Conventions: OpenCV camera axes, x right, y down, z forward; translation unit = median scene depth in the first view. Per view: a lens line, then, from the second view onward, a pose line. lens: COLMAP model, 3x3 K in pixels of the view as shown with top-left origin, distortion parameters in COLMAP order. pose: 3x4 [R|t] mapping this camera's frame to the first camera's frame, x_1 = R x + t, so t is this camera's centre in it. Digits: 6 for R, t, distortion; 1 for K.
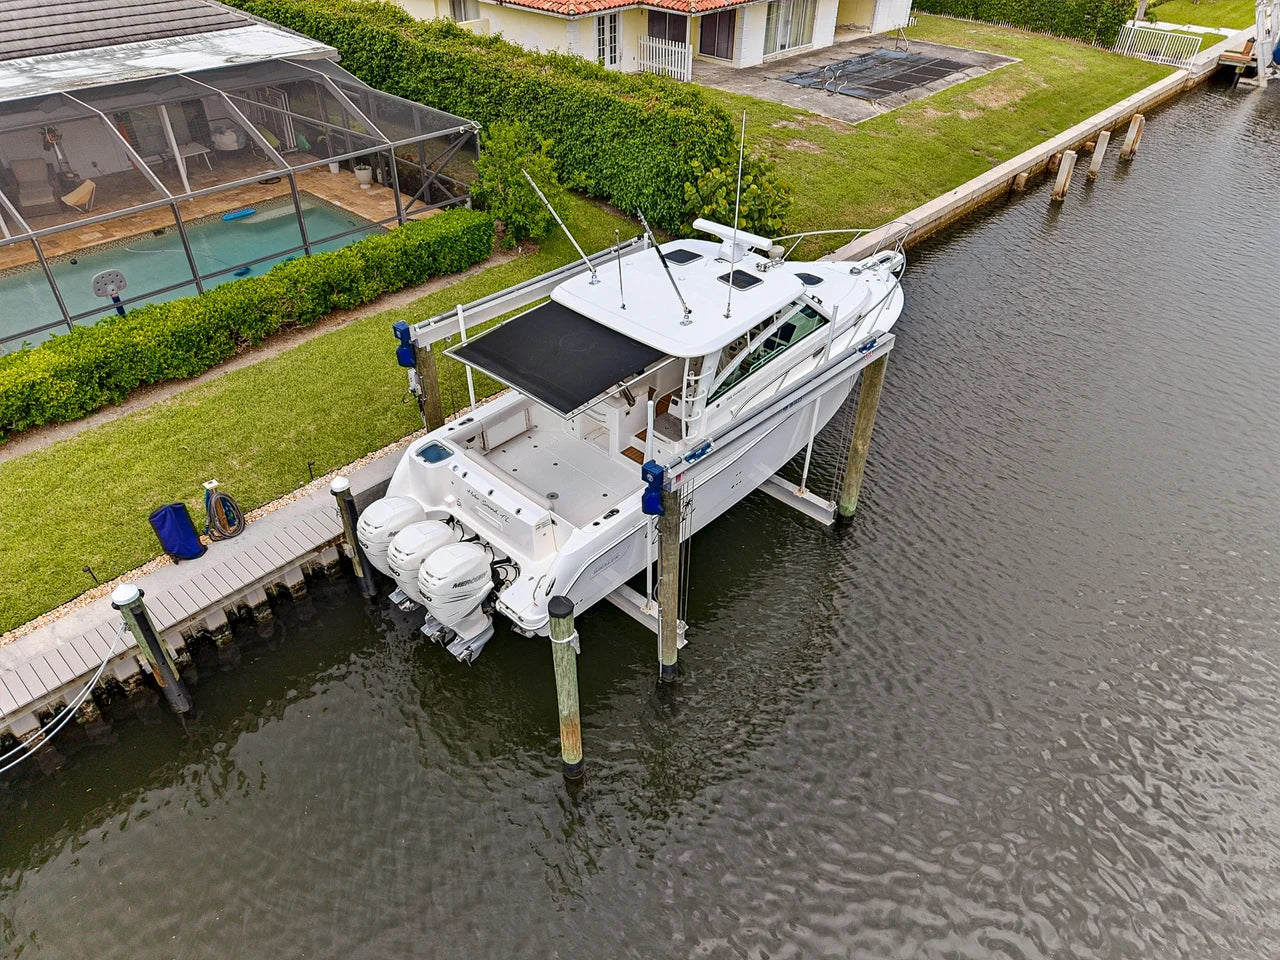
lens RADIAL K [[859.4, 0, 636.1], [0, 859.4, 489.5], [0, 0, 1]] dist [0.007046, -0.006629]
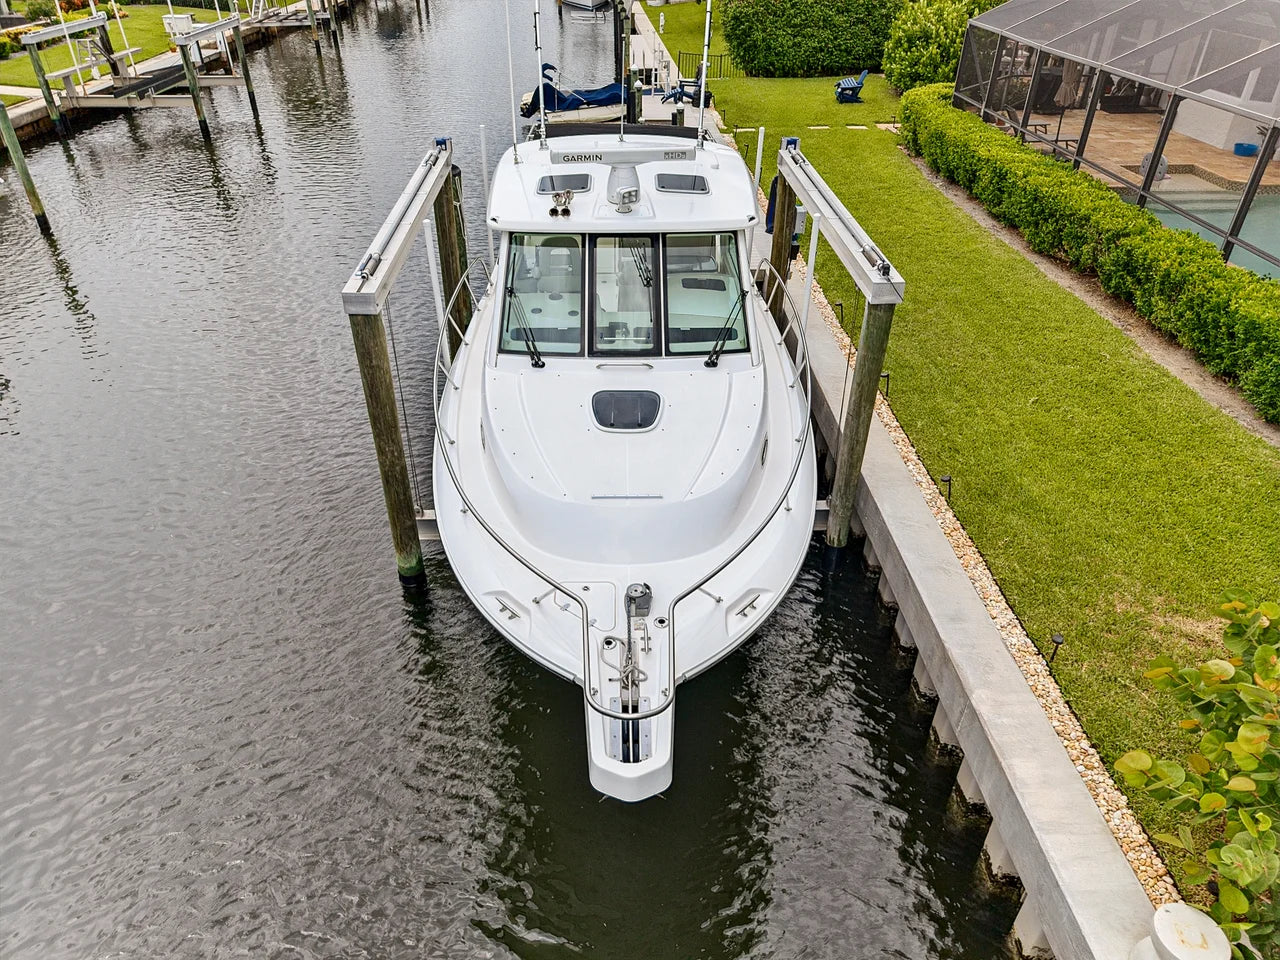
lens RADIAL K [[859.4, 0, 644.2], [0, 859.4, 489.5], [0, 0, 1]] dist [0.007046, -0.006629]
pose [[-0.699381, 0.389021, -0.599607, 0.503268], [-0.451495, 0.409888, 0.792556, -0.620902], [0.554092, 0.825018, -0.111027, 1.144315]]
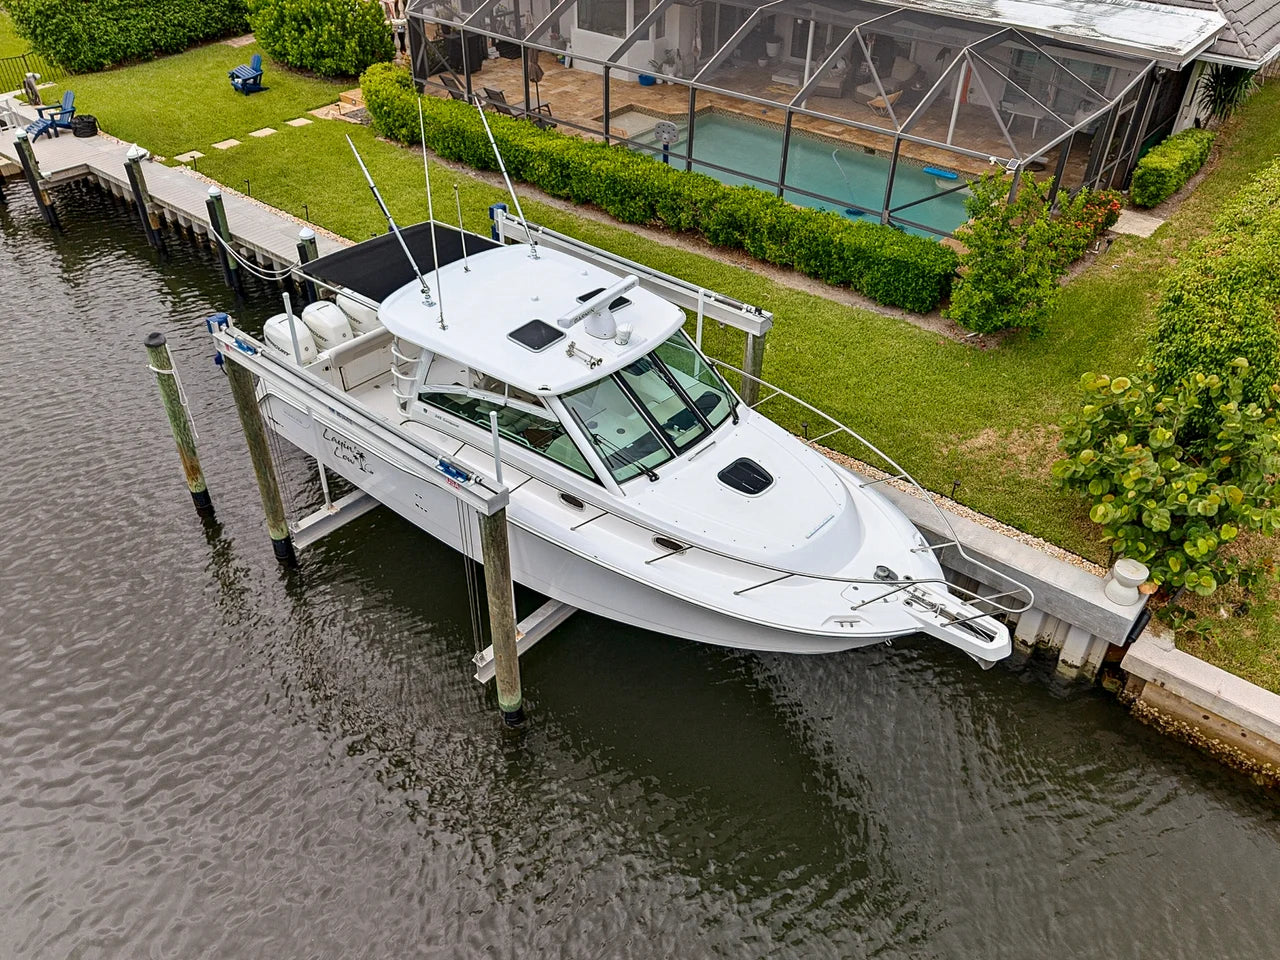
lens RADIAL K [[1011.5, 0, 637.9], [0, 1011.5, 482.1], [0, 0, 1]] dist [0.009123, -0.011113]
pose [[0.053386, 0.597271, -0.800261, 0.834377], [-0.620238, 0.647903, 0.442183, -0.548226], [0.782595, 0.472746, 0.405039, 0.664752]]
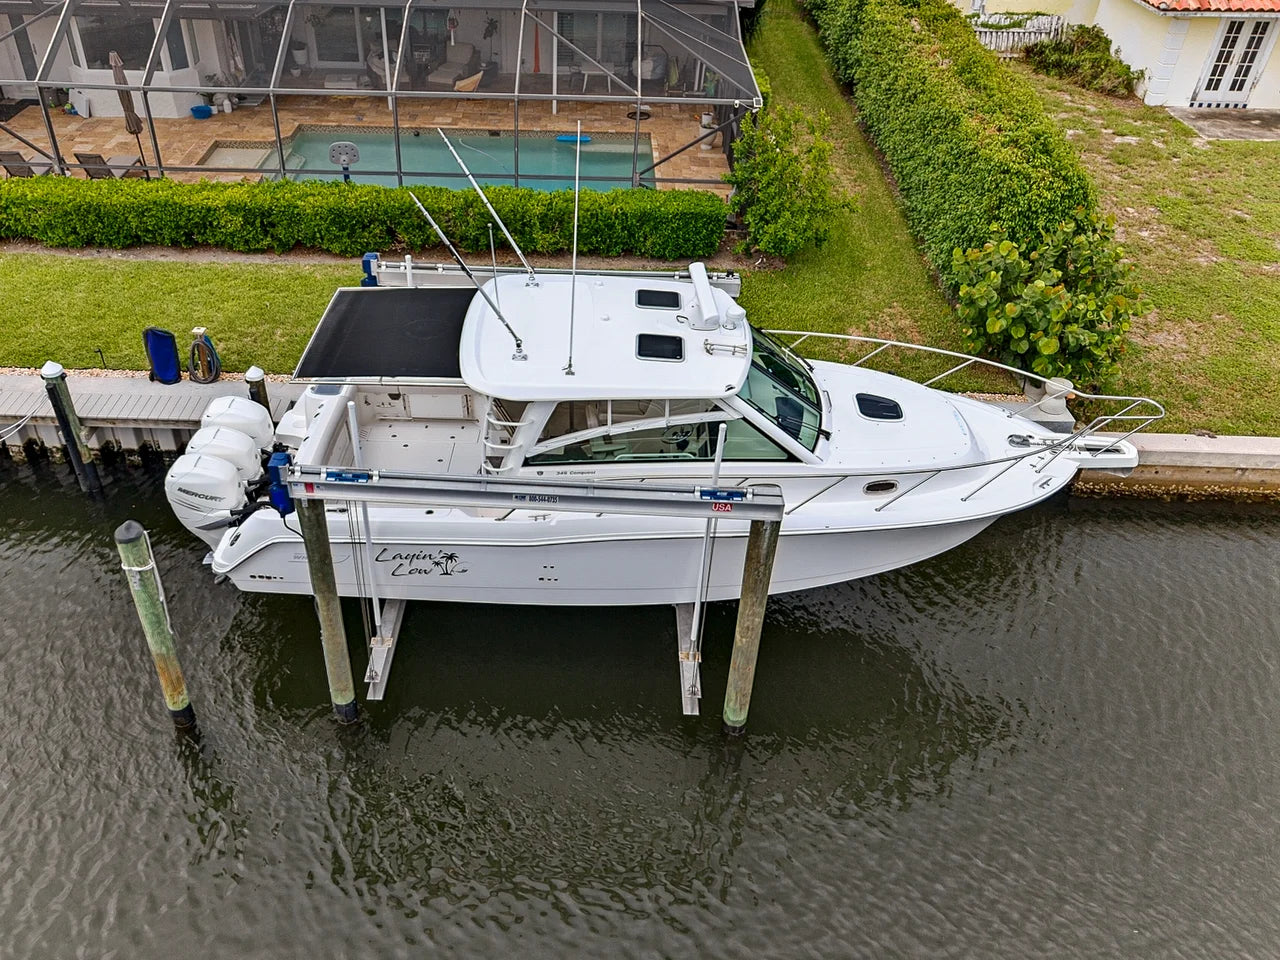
lens RADIAL K [[1035.7, 0, 558.5], [0, 1035.7, 503.6], [0, 0, 1]] dist [0.012500, -0.013944]
pose [[0.653432, 0.458889, -0.602036, 0.590947], [-0.468741, 0.869771, 0.154206, -0.194220], [0.594397, 0.181436, 0.783437, 0.222498]]
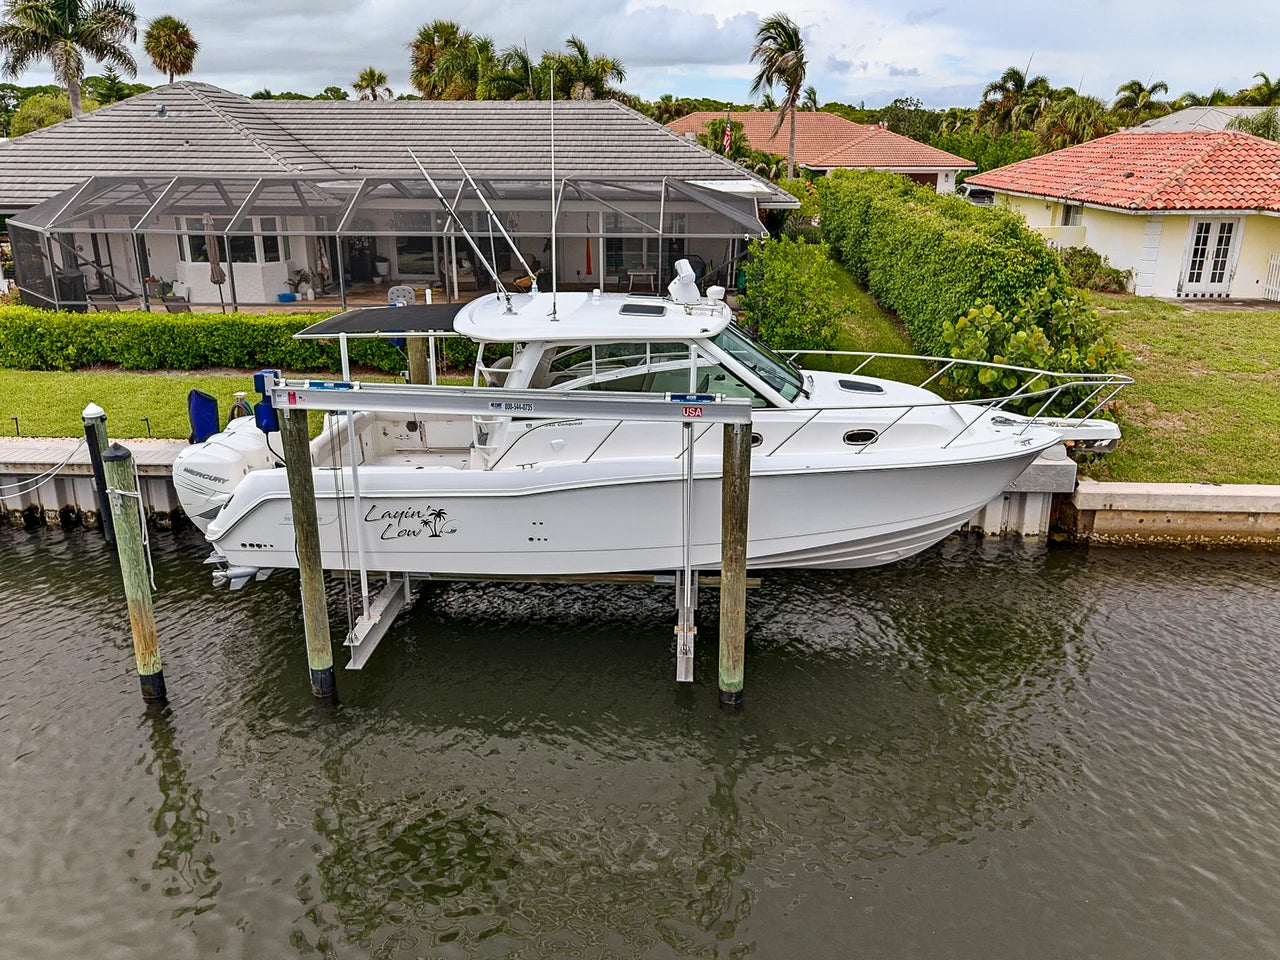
lens RADIAL K [[1011.5, 0, 635.6], [0, 1011.5, 486.8], [0, 0, 1]] dist [0.009123, -0.011113]
pose [[0.642690, 0.236502, -0.728708, 0.744528], [-0.464695, 0.876553, -0.125356, 0.022674], [0.609104, 0.419192, 0.673253, 0.369751]]
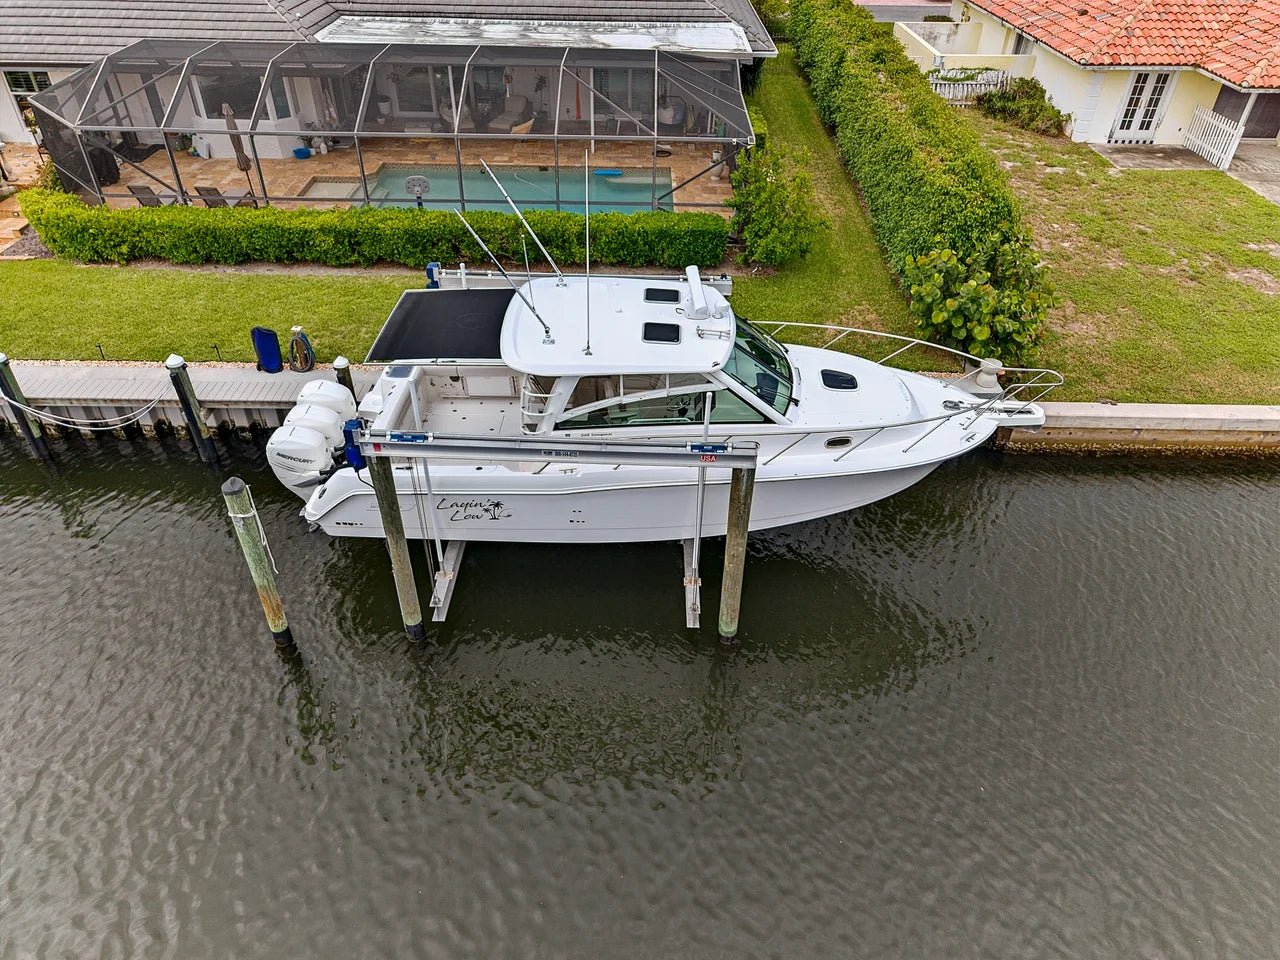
lens RADIAL K [[859.4, 0, 635.9], [0, 859.4, 483.9], [0, 0, 1]] dist [0.007046, -0.006629]
pose [[0.672230, 0.450377, -0.587594, 0.641830], [-0.458153, 0.876518, 0.147687, -0.196403], [0.581552, 0.169928, 0.795564, 0.224772]]
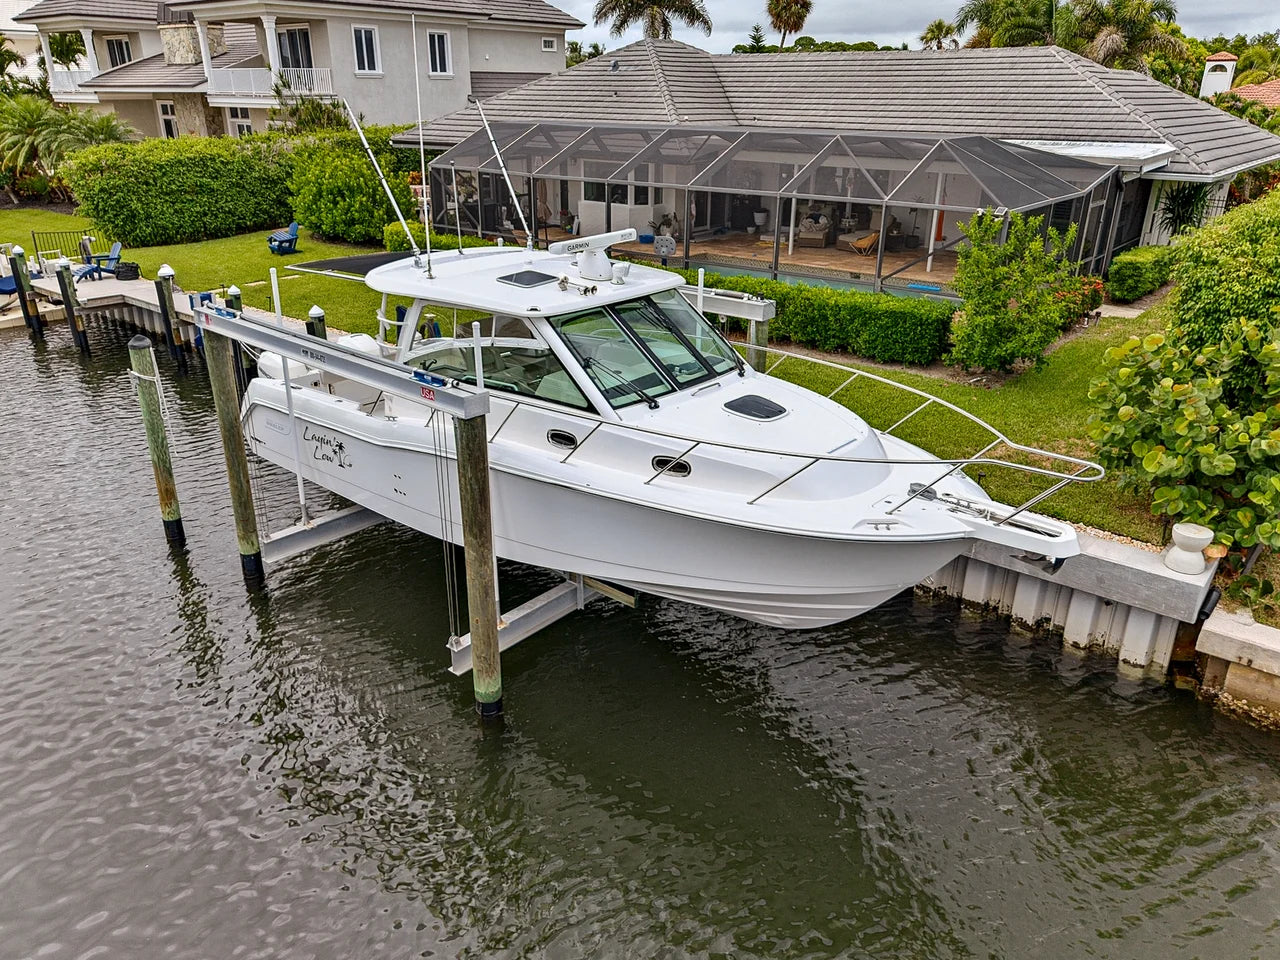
lens RADIAL K [[929.6, 0, 638.4], [0, 929.6, 484.1], [0, 0, 1]] dist [0.007717, -0.011277]
pose [[0.052248, 0.376412, -0.924978, 0.825921], [-0.615933, 0.741228, 0.266845, -0.338619], [0.786064, 0.555783, 0.270572, 0.836210]]
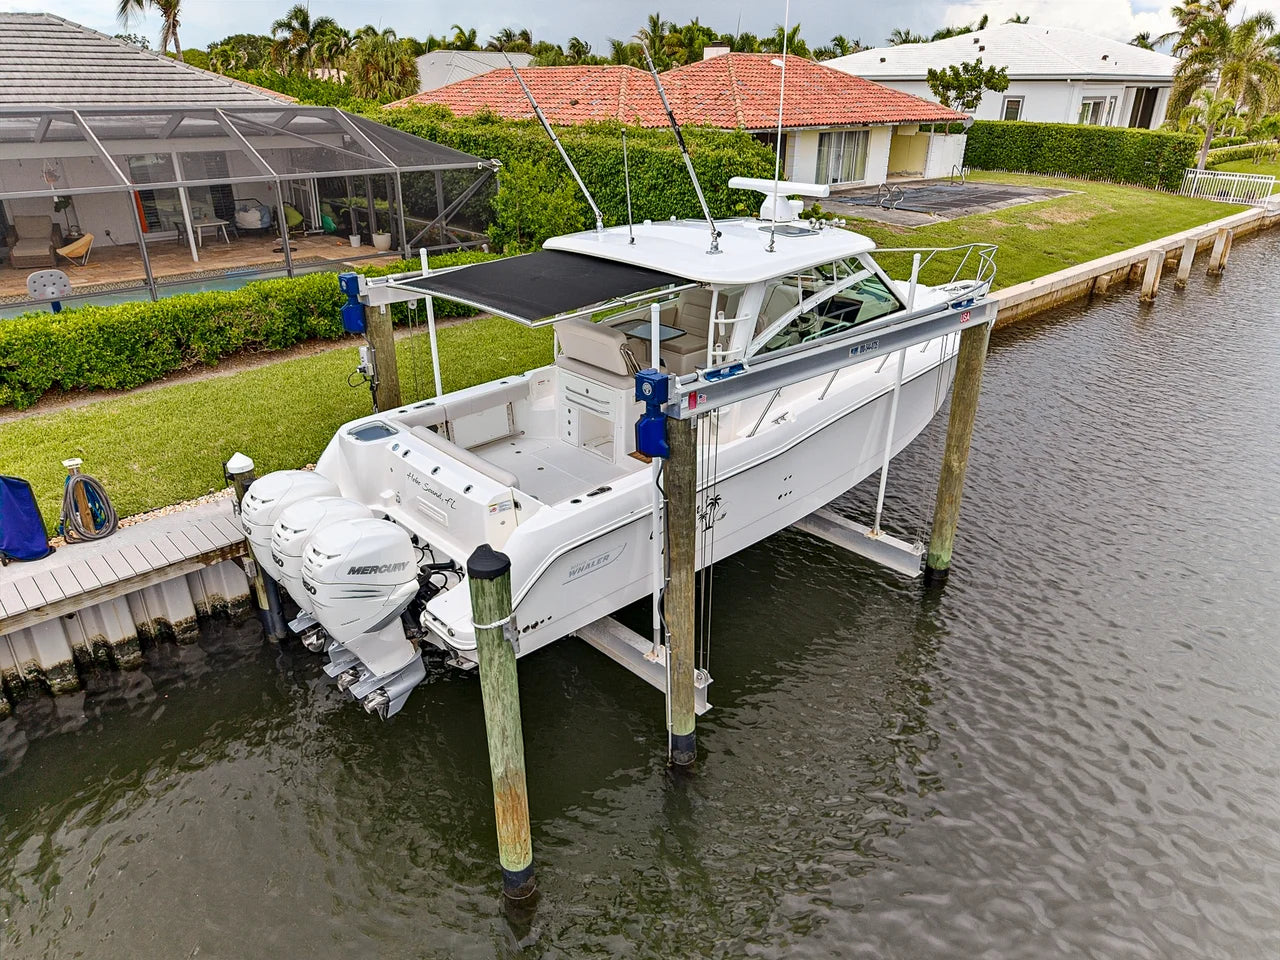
lens RADIAL K [[859.4, 0, 635.5], [0, 859.4, 487.1], [0, 0, 1]] dist [0.007046, -0.006629]
pose [[0.997643, 0.018142, -0.066172, 0.034627], [-0.032401, 0.974675, -0.221268, 0.135377], [0.060482, 0.222891, 0.972965, 0.256046]]
